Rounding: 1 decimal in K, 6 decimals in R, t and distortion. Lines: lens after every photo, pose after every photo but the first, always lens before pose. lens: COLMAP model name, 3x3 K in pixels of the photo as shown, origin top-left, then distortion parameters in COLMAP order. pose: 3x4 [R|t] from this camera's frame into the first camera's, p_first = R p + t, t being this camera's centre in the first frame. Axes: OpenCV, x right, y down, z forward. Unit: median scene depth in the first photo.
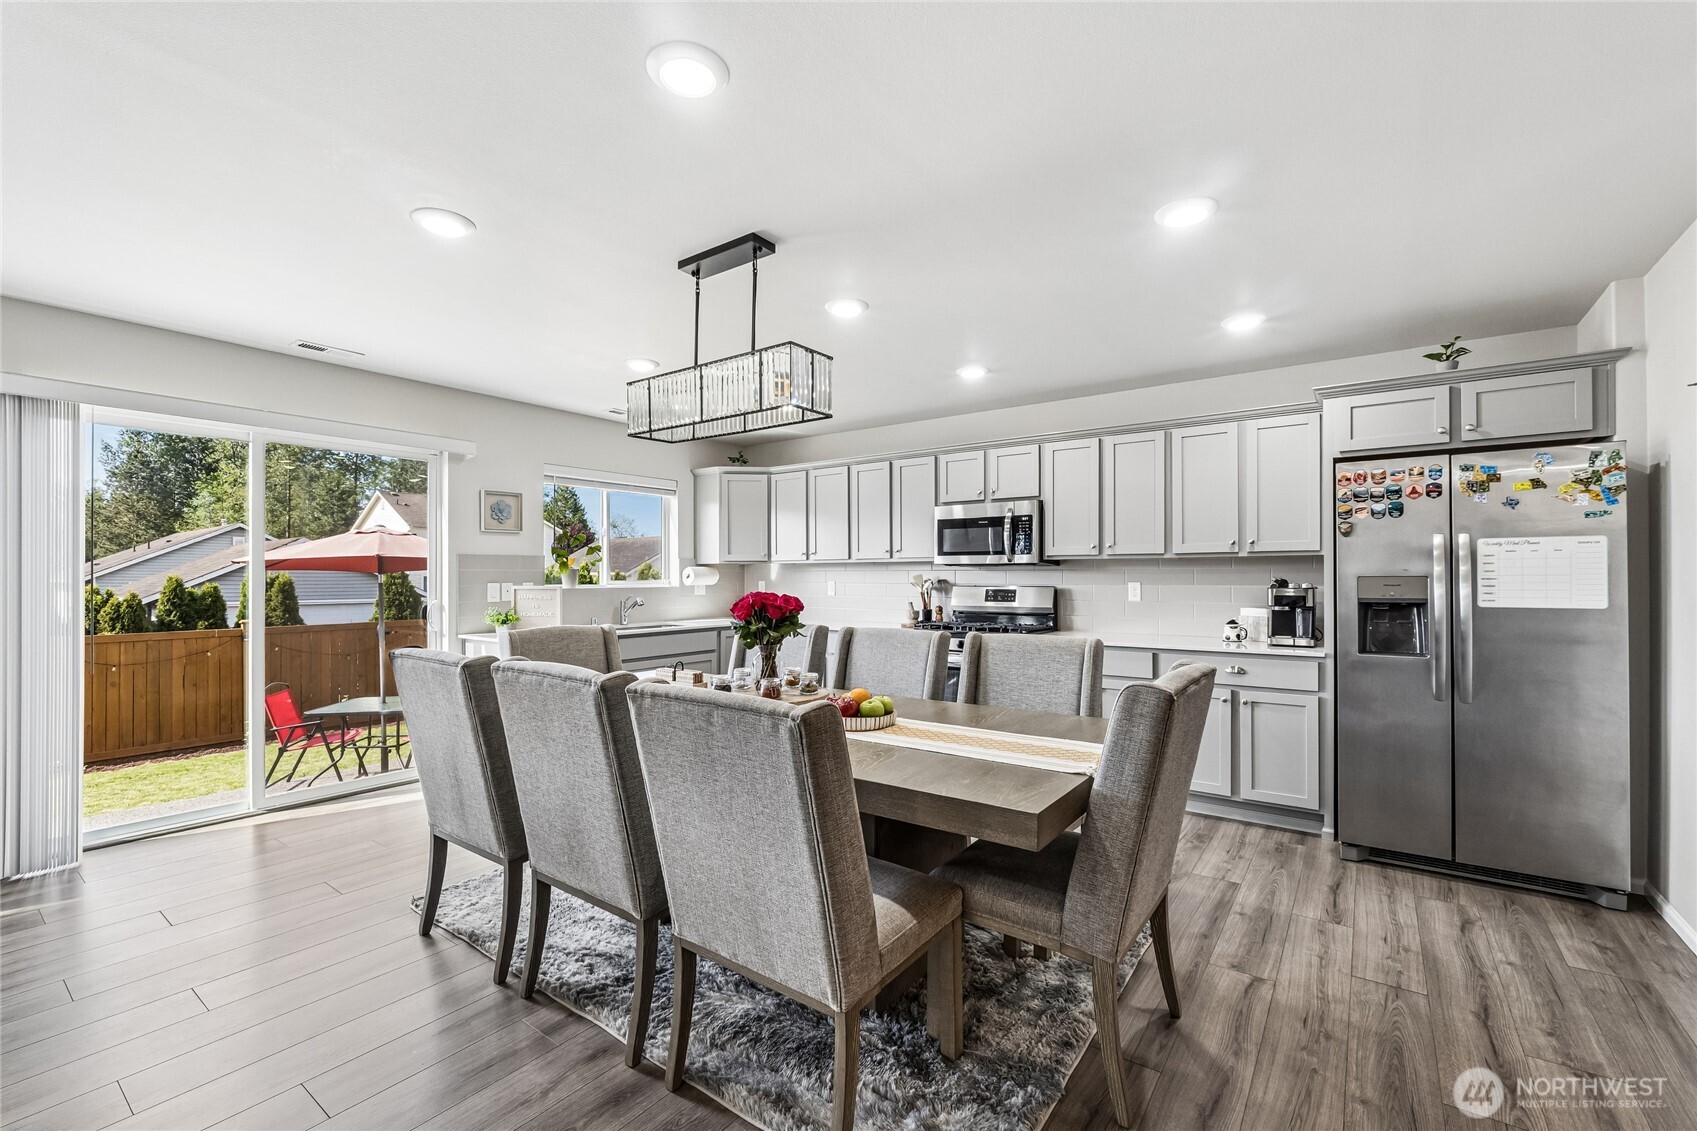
lens RADIAL K [[734.4, 0, 849.4], [0, 734.4, 576.2], [0, 0, 1]] dist [-0.011600, -0.000024]
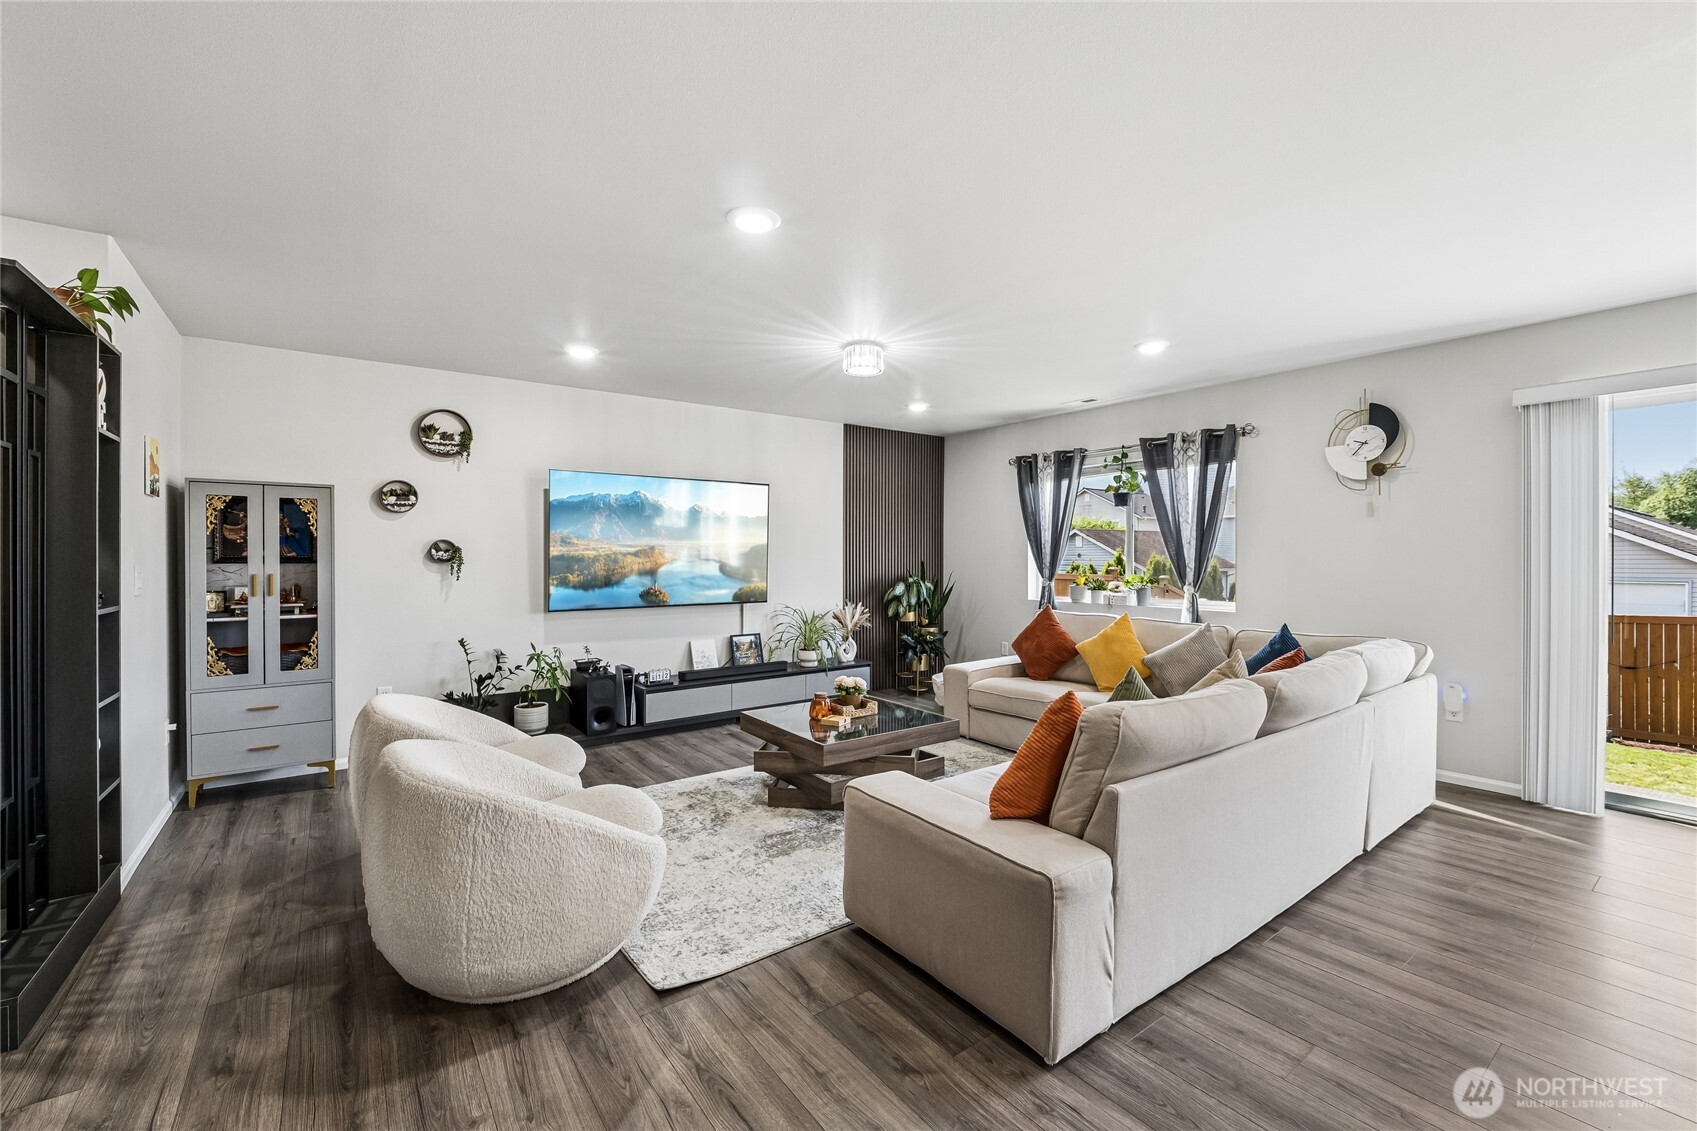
lens RADIAL K [[690.8, 0, 848.5], [0, 690.8, 565.5], [0, 0, 1]] dist [-0.040824, -0.000024]
pose [[-0.310394, 0.011745, -0.950535, 0.246826], [-0.001771, 0.999915, 0.012933, 0.006622], [0.950606, 0.005697, -0.310347, 0.246606]]
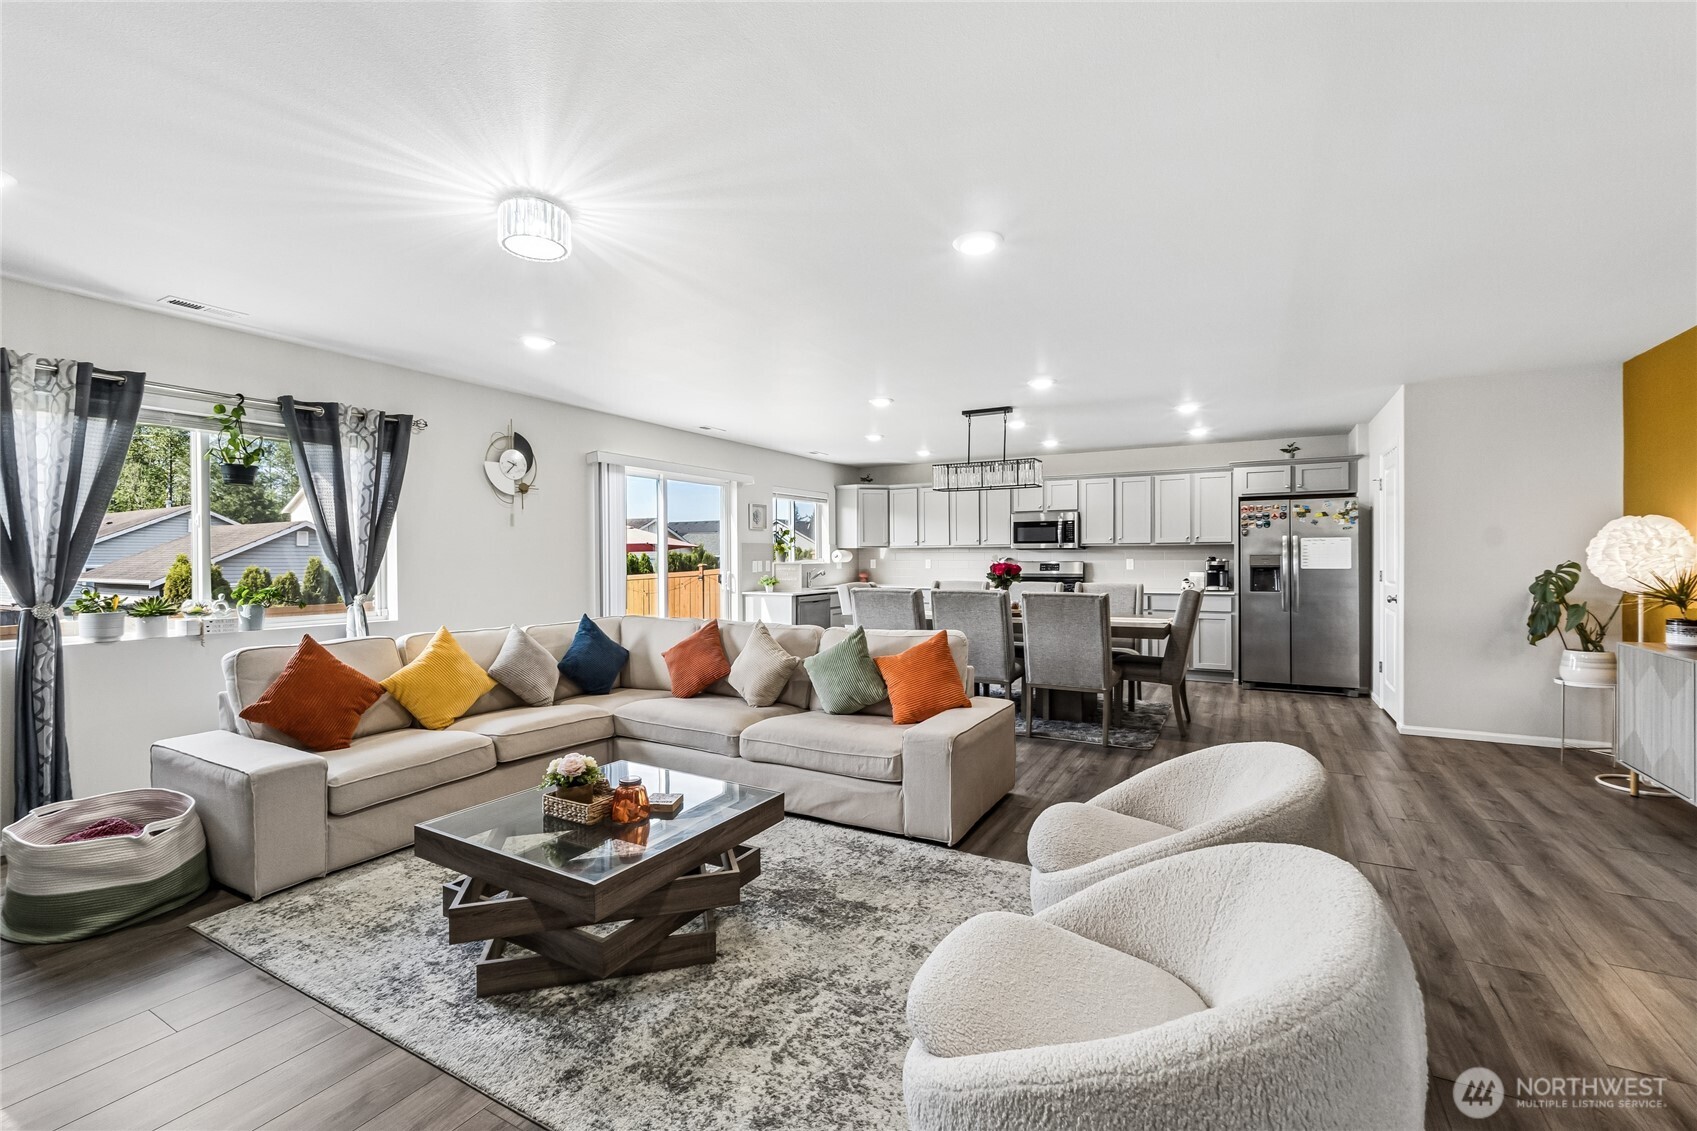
lens RADIAL K [[726.3, 0, 848.5], [0, 726.3, 565.5], [0, 0, 1]] dist [-0.011780, -0.000116]
pose [[0.993333, -0.004115, 0.115203, -0.636912], [0.002750, 0.999924, 0.012006, 0.001722], [-0.115244, -0.011610, 0.993269, -0.861499]]
